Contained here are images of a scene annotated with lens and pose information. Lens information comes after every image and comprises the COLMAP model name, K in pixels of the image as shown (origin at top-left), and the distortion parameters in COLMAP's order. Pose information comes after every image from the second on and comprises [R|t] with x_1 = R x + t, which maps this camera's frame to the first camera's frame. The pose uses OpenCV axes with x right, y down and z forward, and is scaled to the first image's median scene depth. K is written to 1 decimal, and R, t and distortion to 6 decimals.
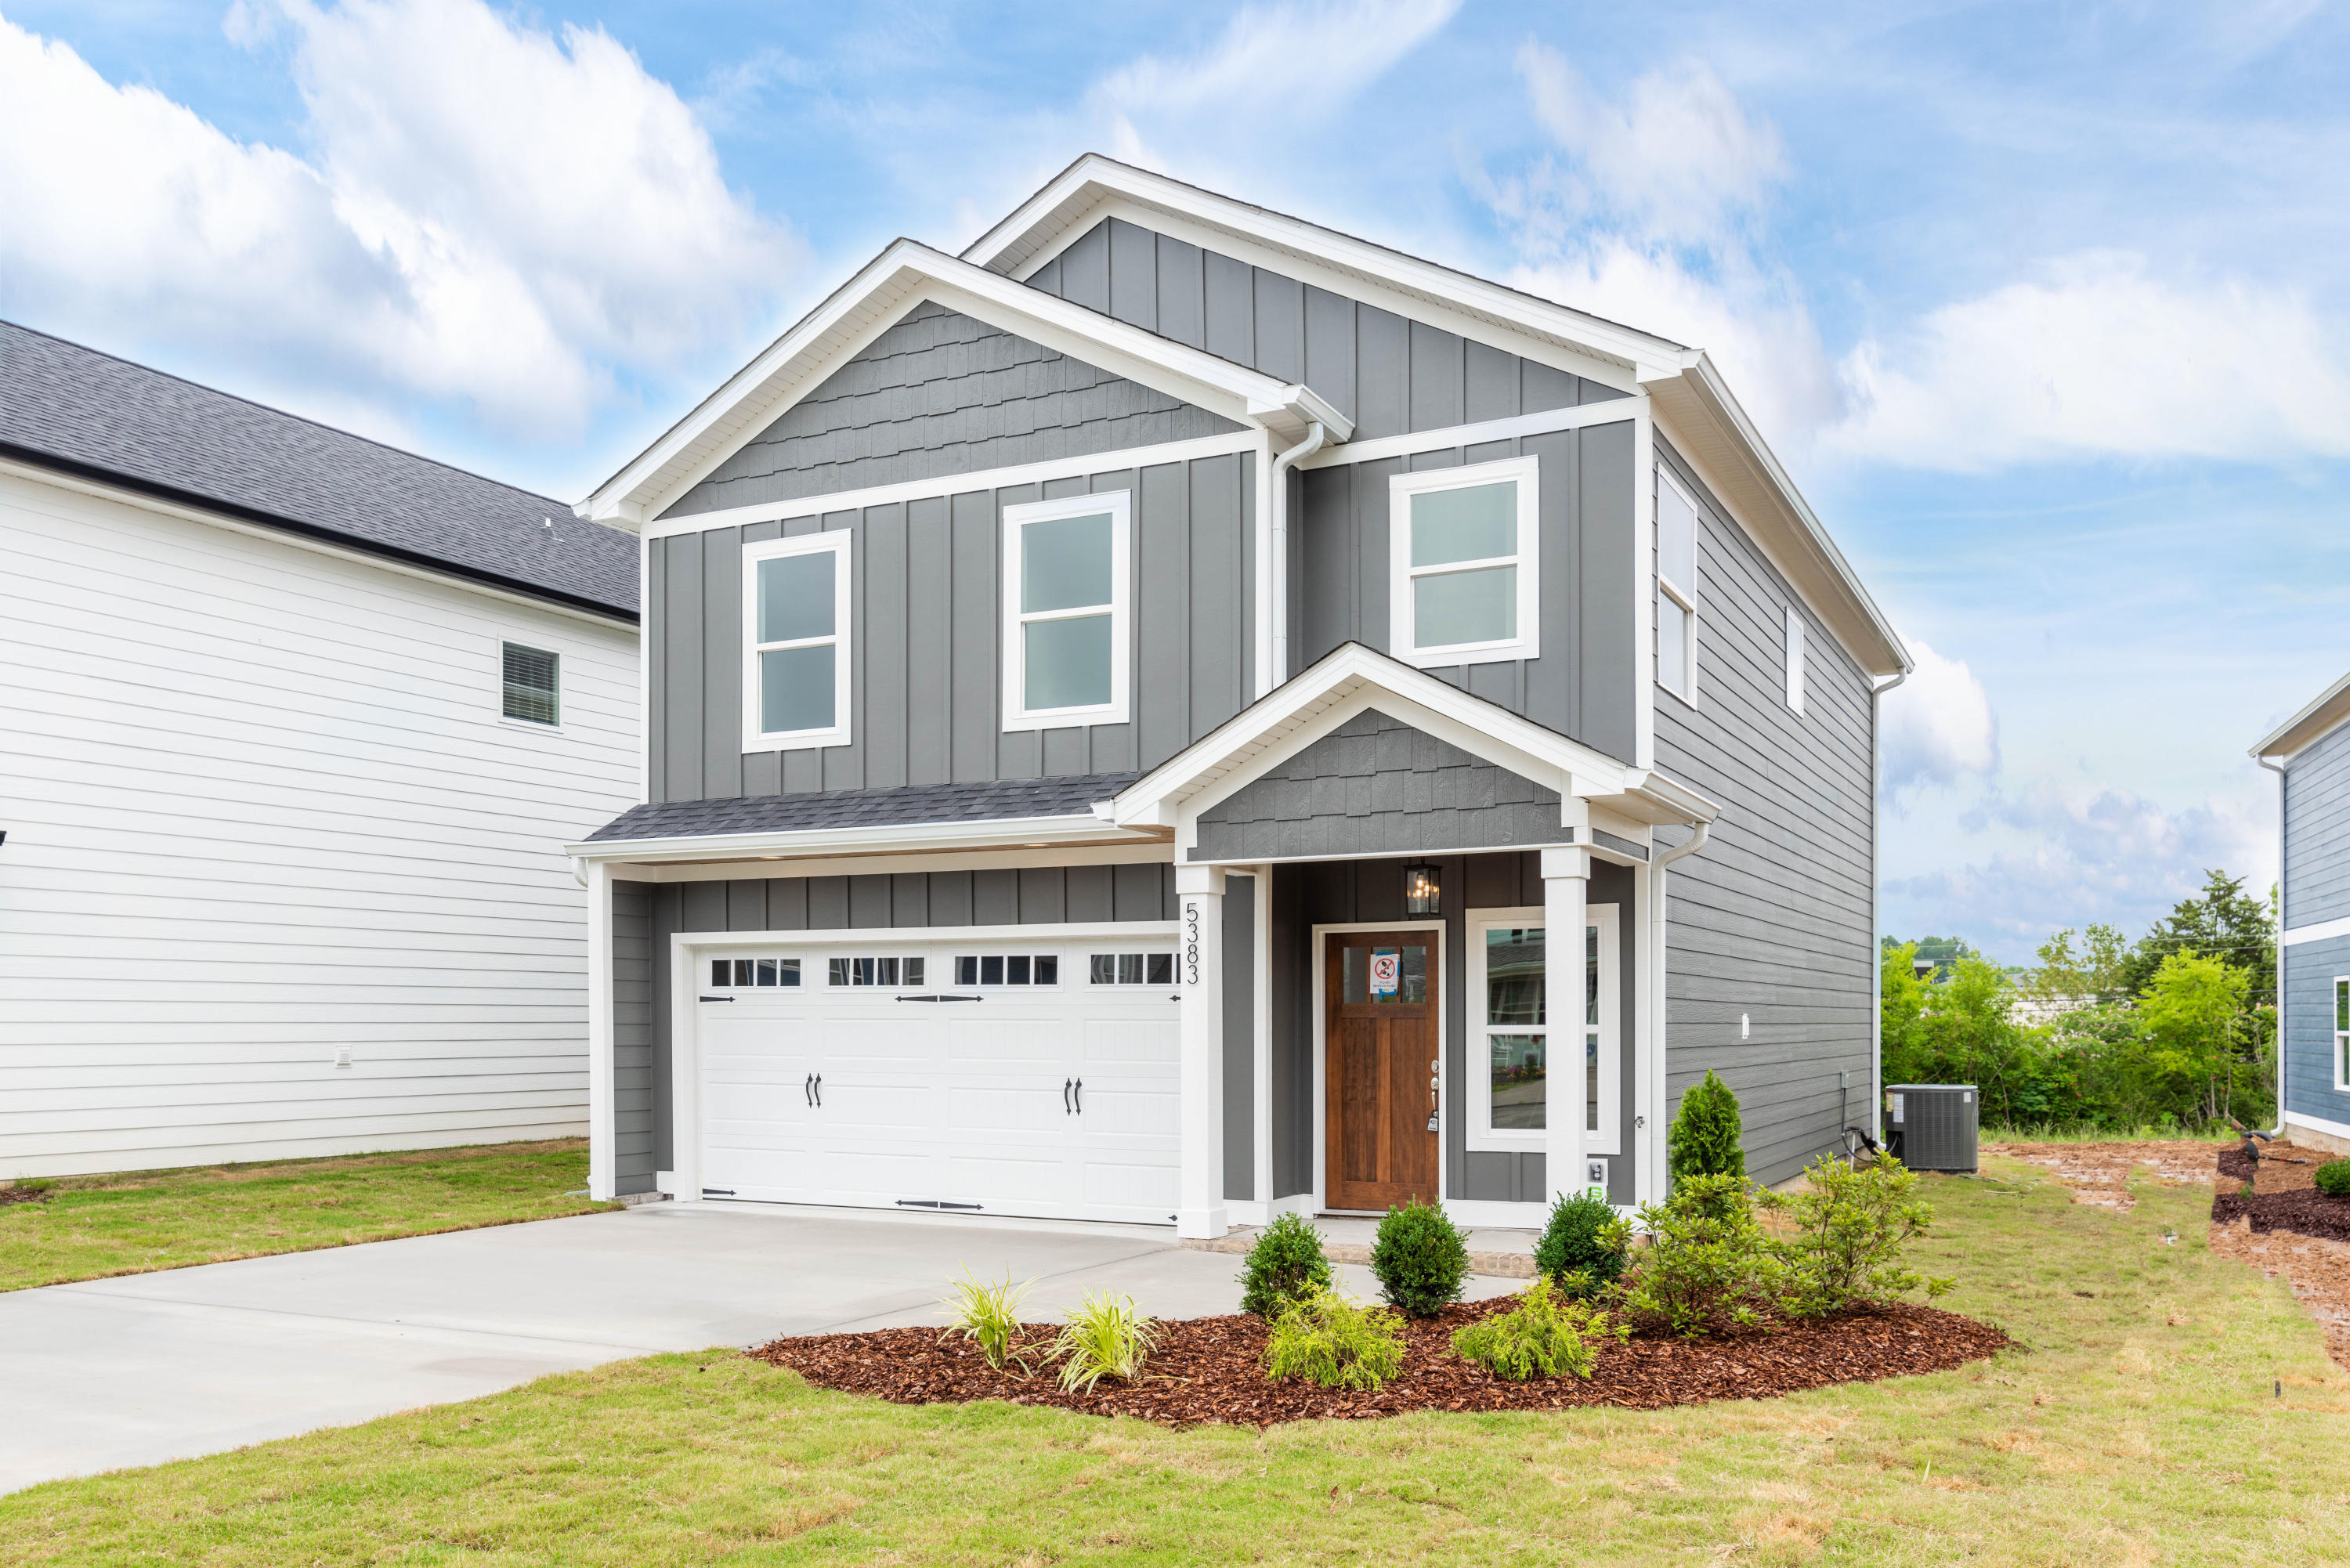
lens RADIAL K [[1875.0, 0, 1182.9], [0, 1875.0, 1018.9], [0, 0, 1]] dist [-0.004468, -0.003110]
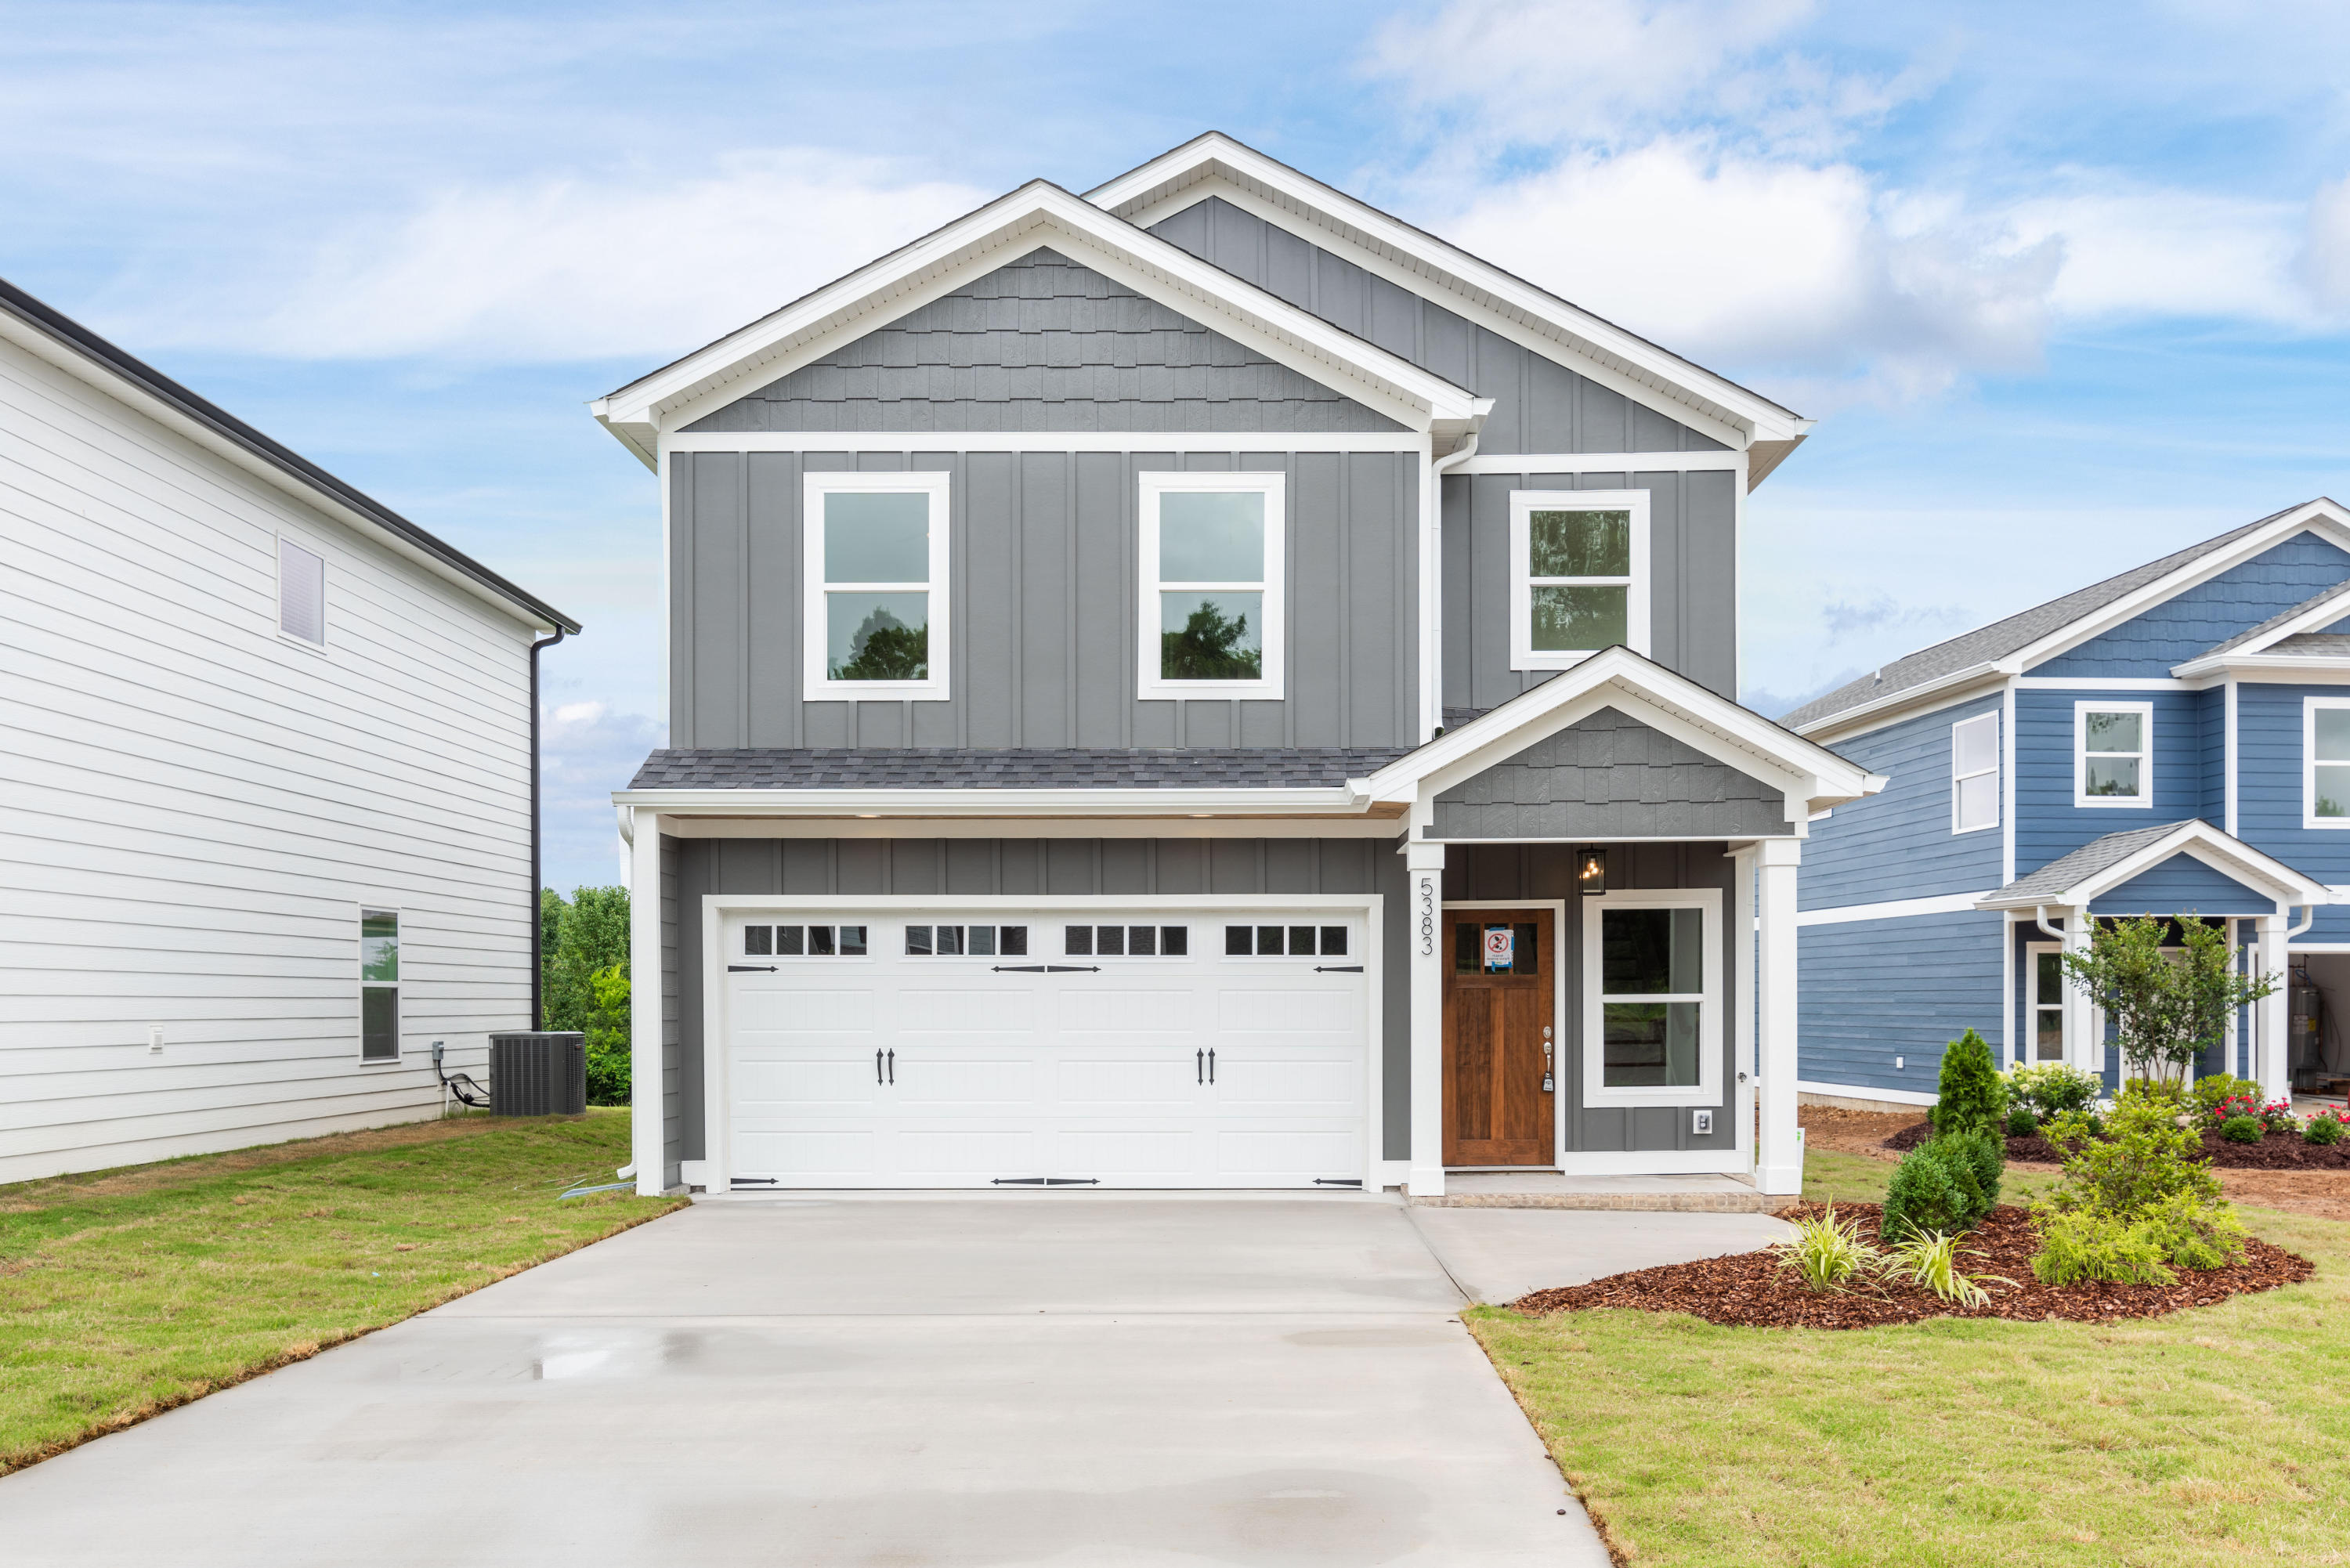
lens RADIAL K [[1875.0, 0, 1182.9], [0, 1875.0, 1018.9], [0, 0, 1]] dist [-0.004468, -0.003110]
pose [[0.893719, -0.005959, 0.448587, -0.539353], [0.002438, 0.999962, 0.008425, 0.007523], [-0.448620, -0.006436, 0.893699, 0.107232]]
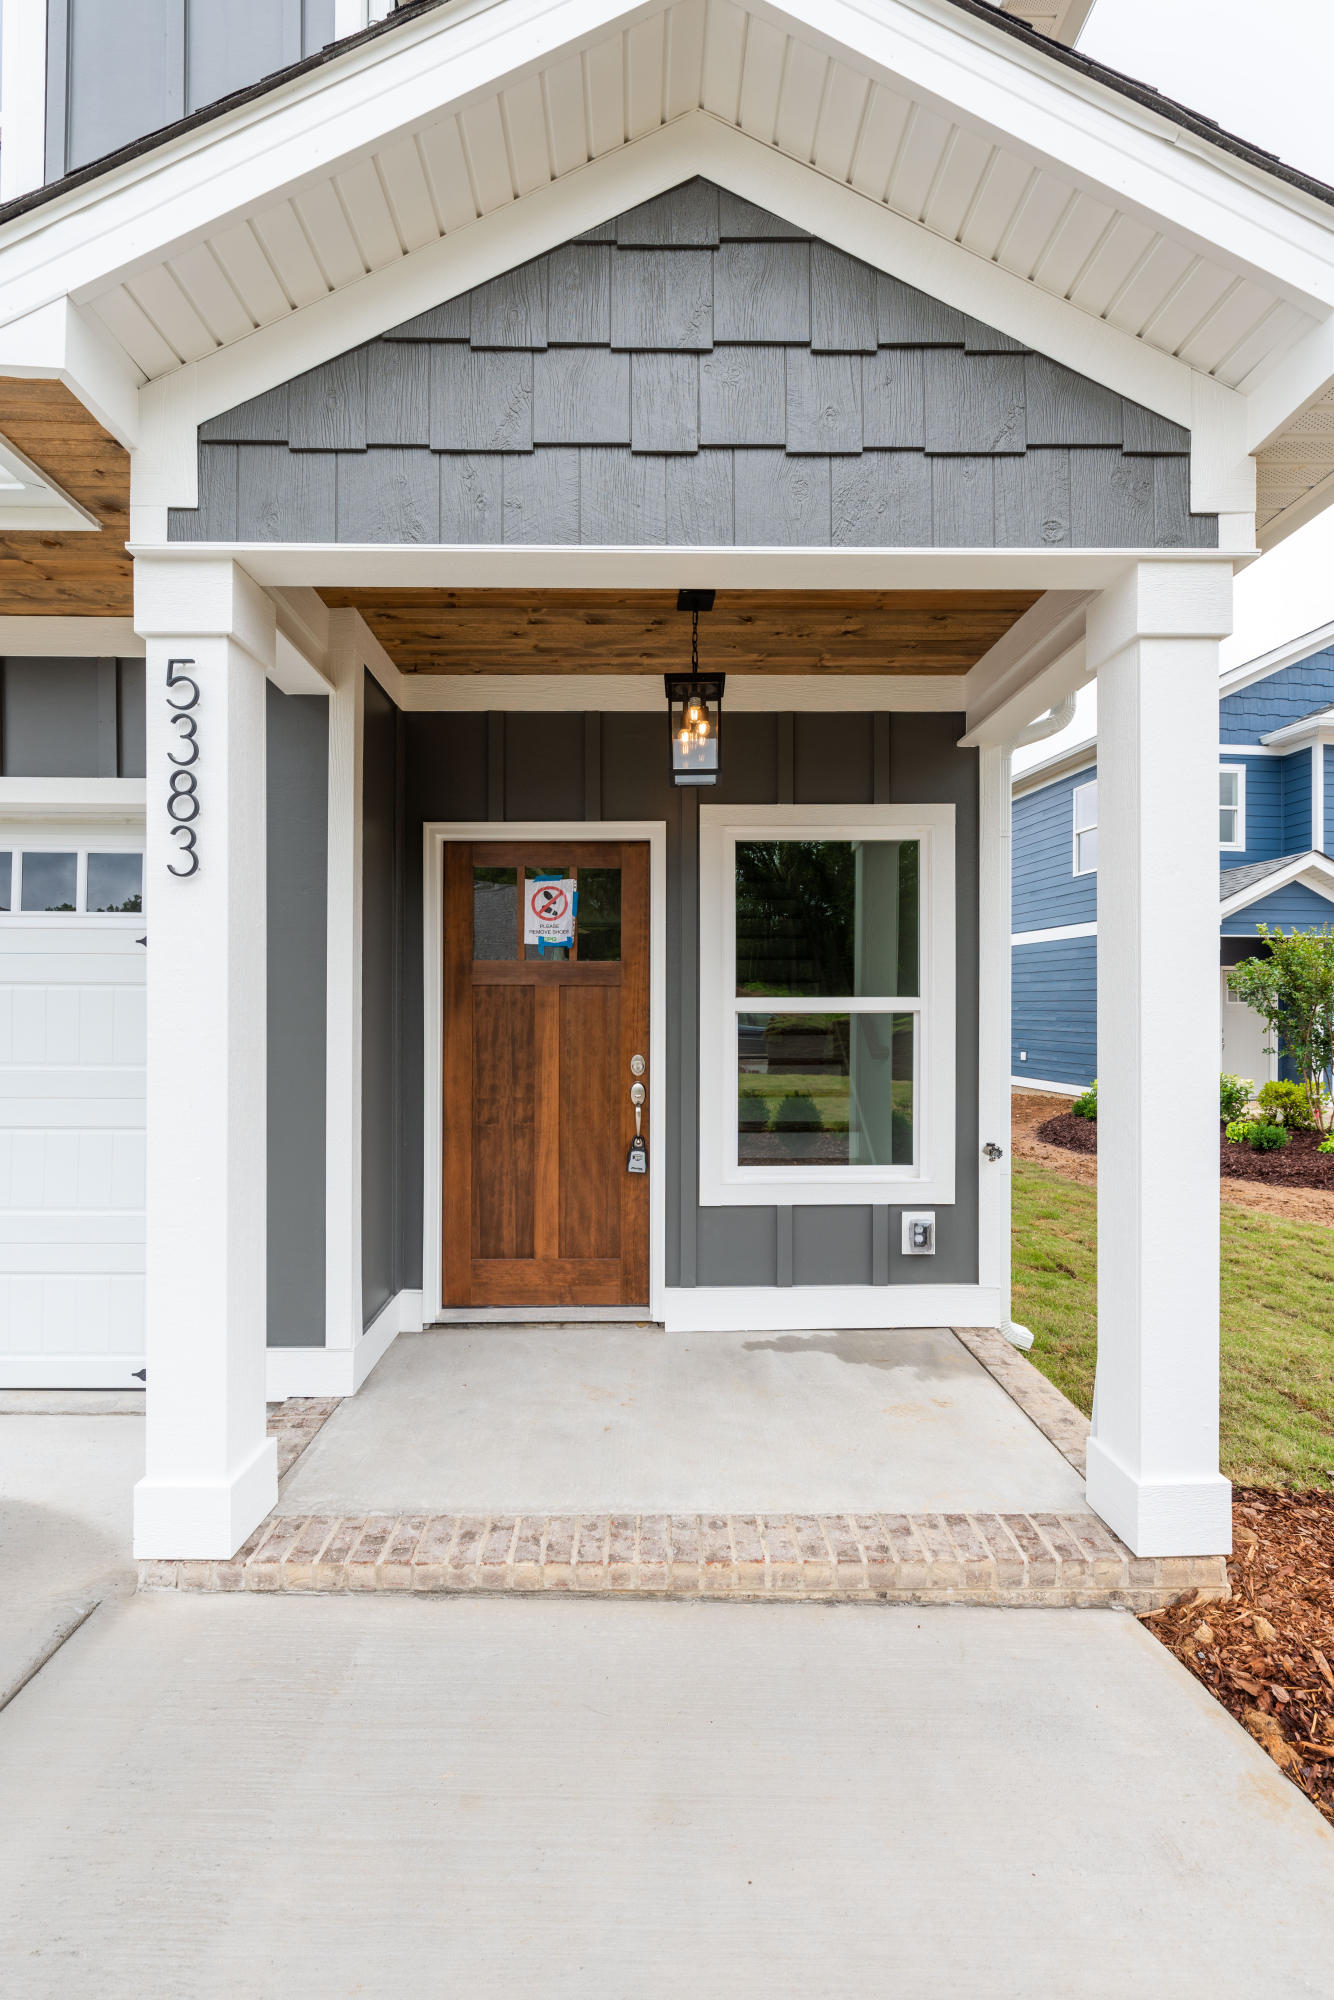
lens RADIAL K [[851.0, 0, 641.3], [0, 851.0, 1005.8], [0, 0, 1]] dist [0.002455, 0.000317]
pose [[0.884860, 0.003842, 0.465841, 0.006413], [-0.003634, 0.999992, -0.001345, 0.006284], [-0.465842, -0.000503, 0.884868, 0.736670]]
